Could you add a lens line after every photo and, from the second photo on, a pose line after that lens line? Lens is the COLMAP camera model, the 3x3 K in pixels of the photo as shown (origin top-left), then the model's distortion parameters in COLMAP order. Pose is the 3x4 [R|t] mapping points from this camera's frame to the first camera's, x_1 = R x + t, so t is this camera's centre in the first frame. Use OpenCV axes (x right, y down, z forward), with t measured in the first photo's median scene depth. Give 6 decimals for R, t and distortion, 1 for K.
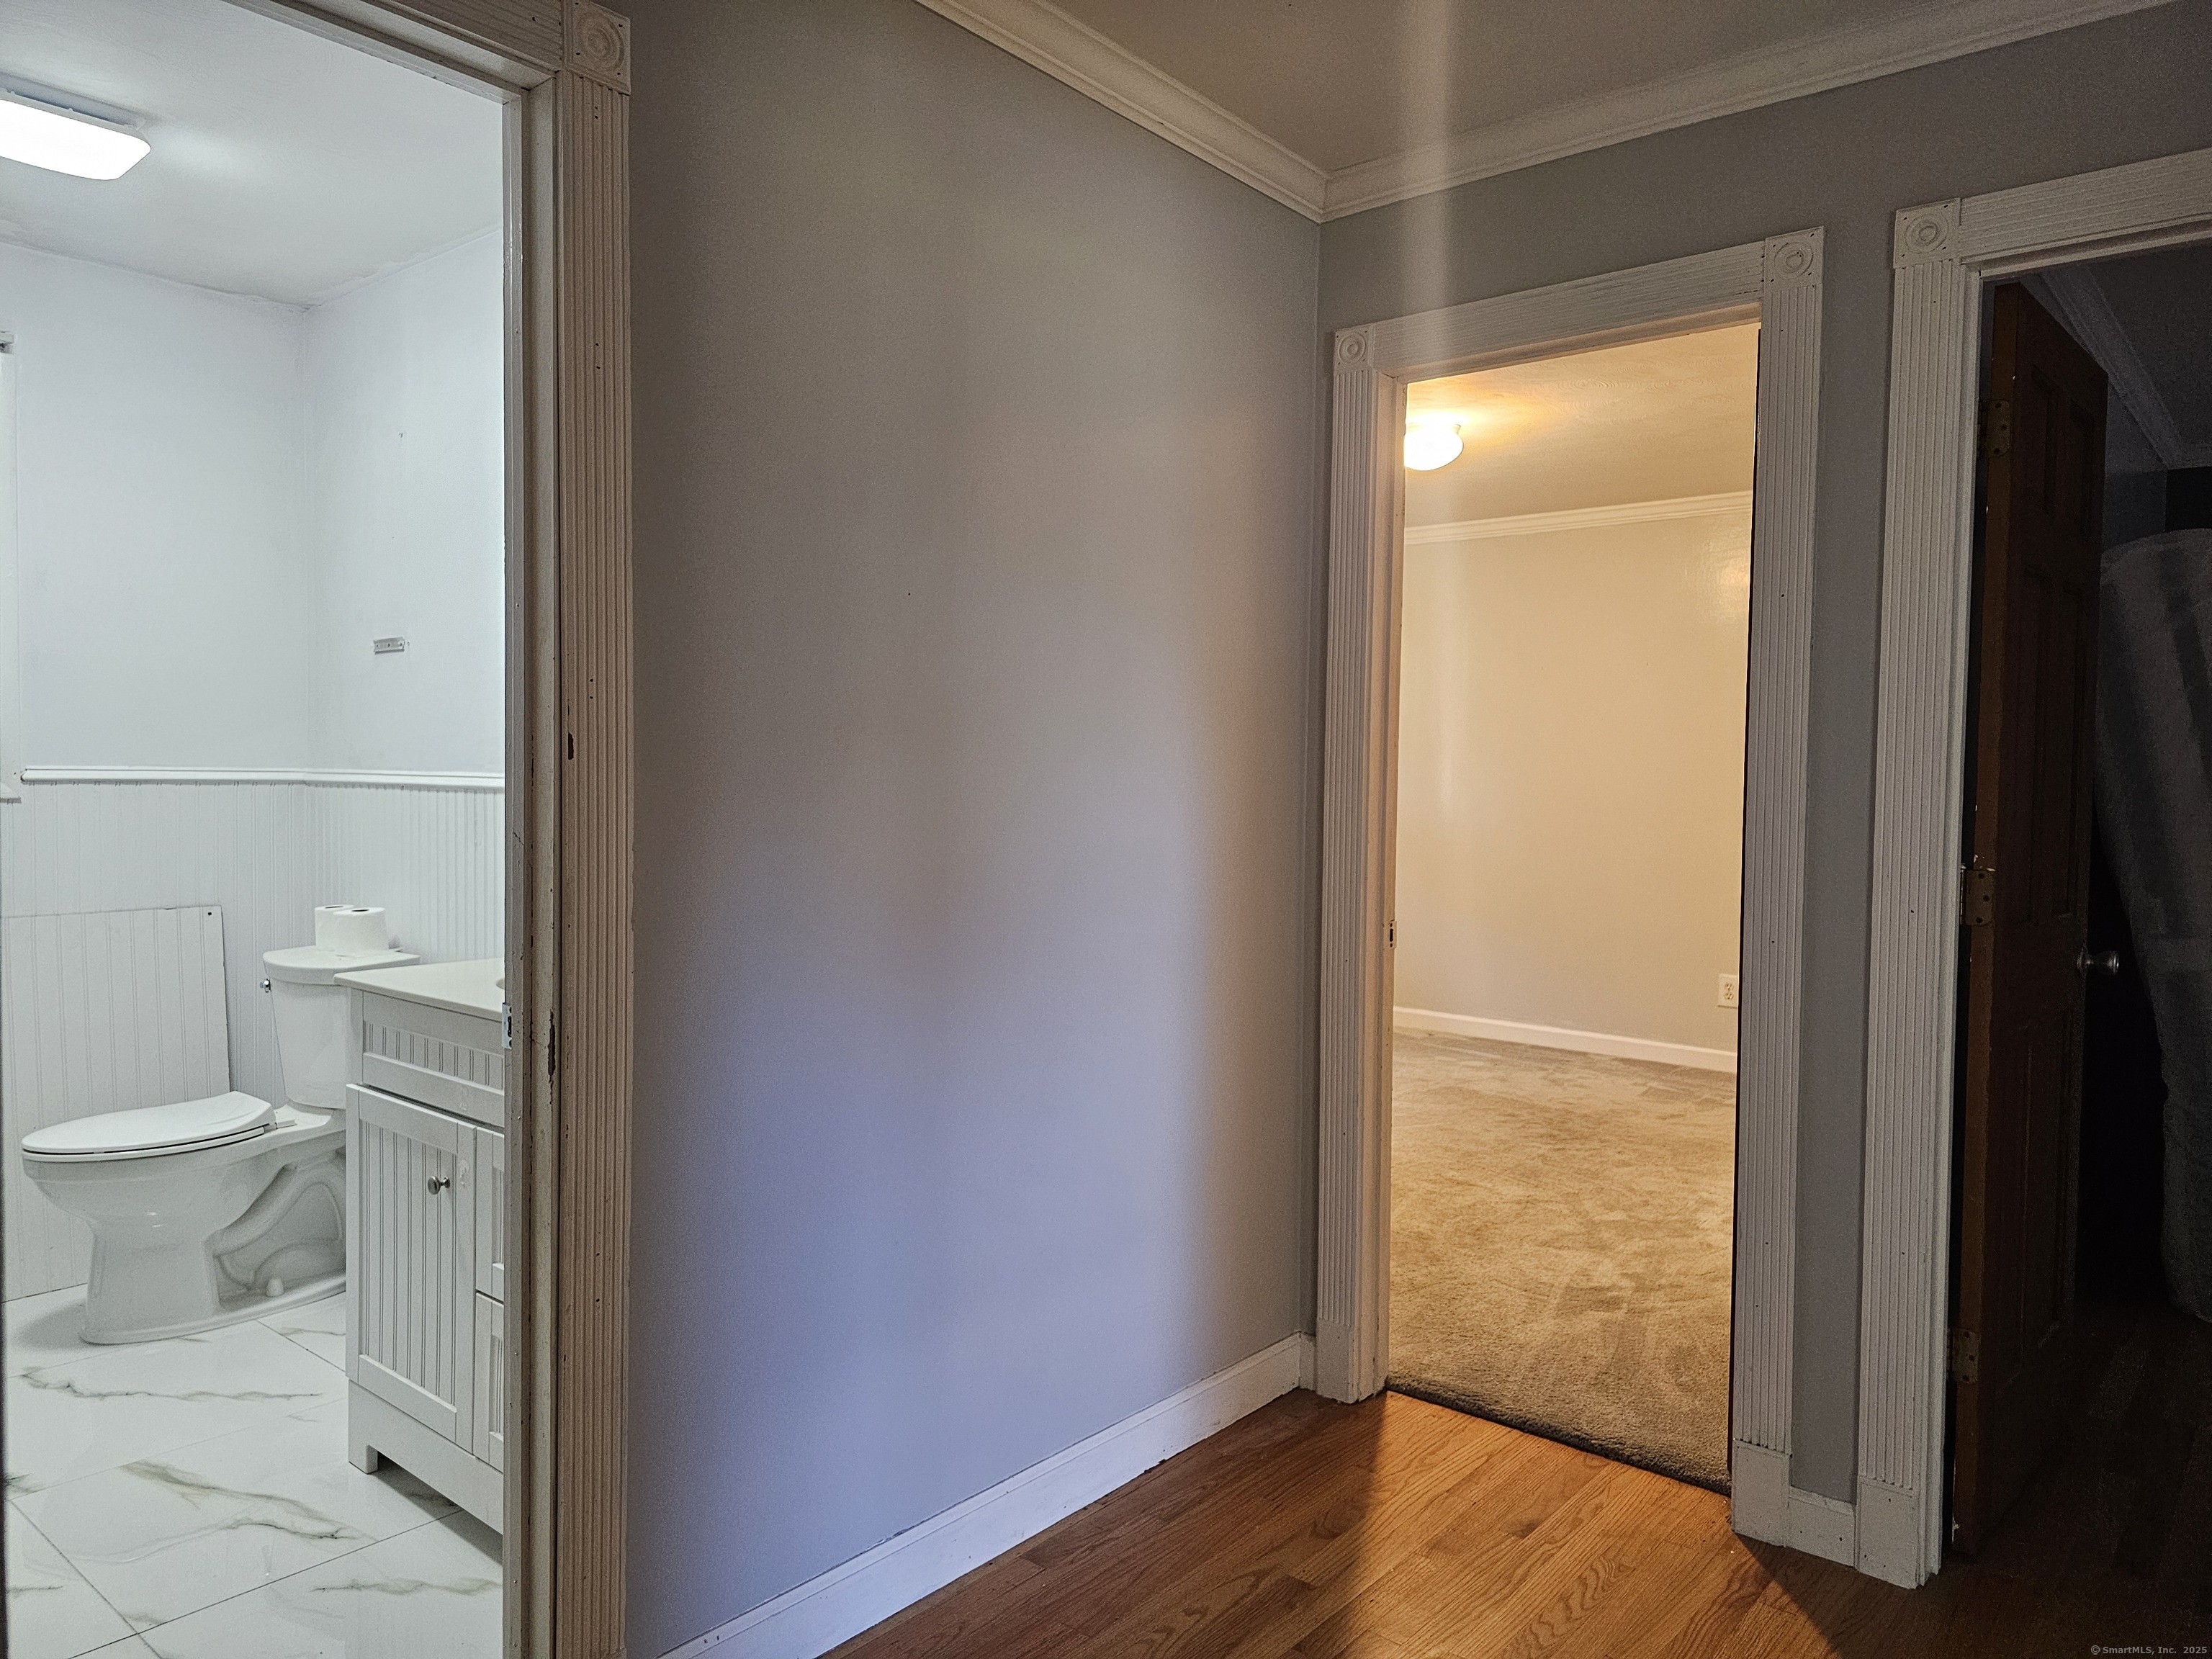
lens RADIAL K [[1478.0, 0, 1105.5], [0, 1478.0, 832.1], [0, 0, 1]] dist [0.051895, -0.038946]
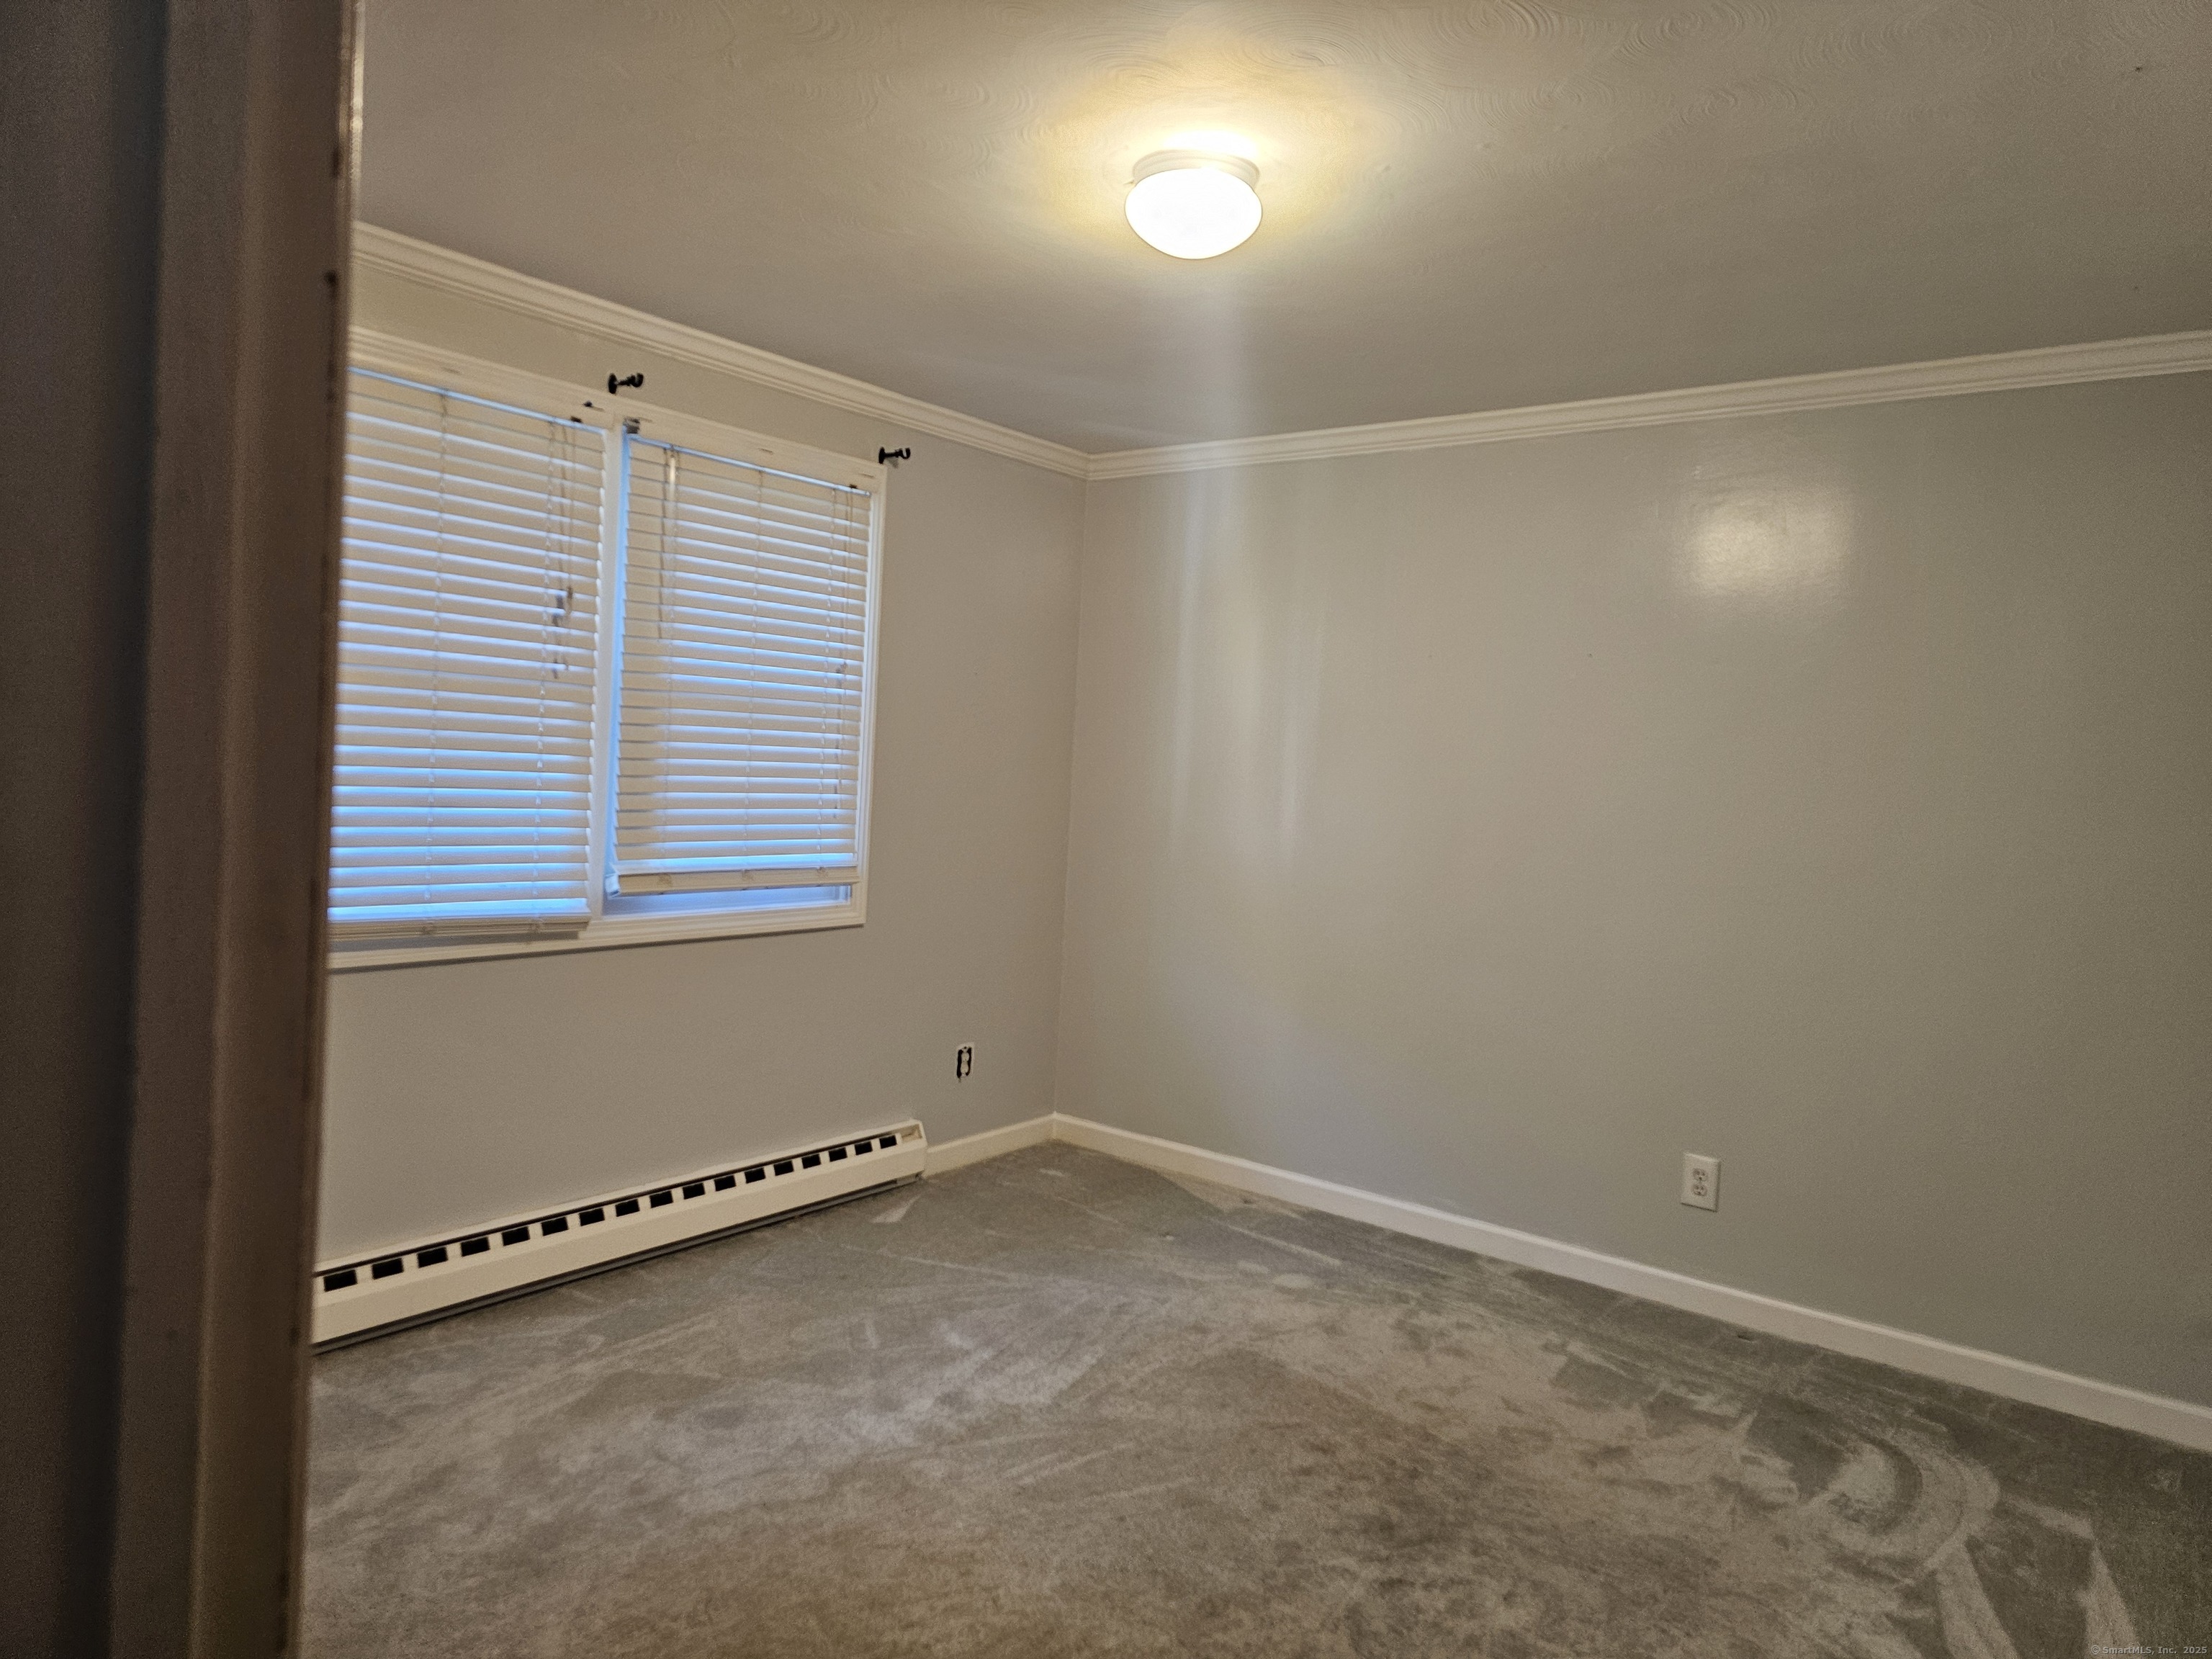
lens RADIAL K [[1478.0, 0, 1112.3], [0, 1478.0, 820.8], [0, 0, 1]] dist [0.051895, -0.038946]
pose [[0.998399, 0.033508, 0.045561, 0.145721], [-0.033911, 0.999392, 0.008109, -0.041767], [-0.045262, -0.009641, 0.998929, 0.406836]]
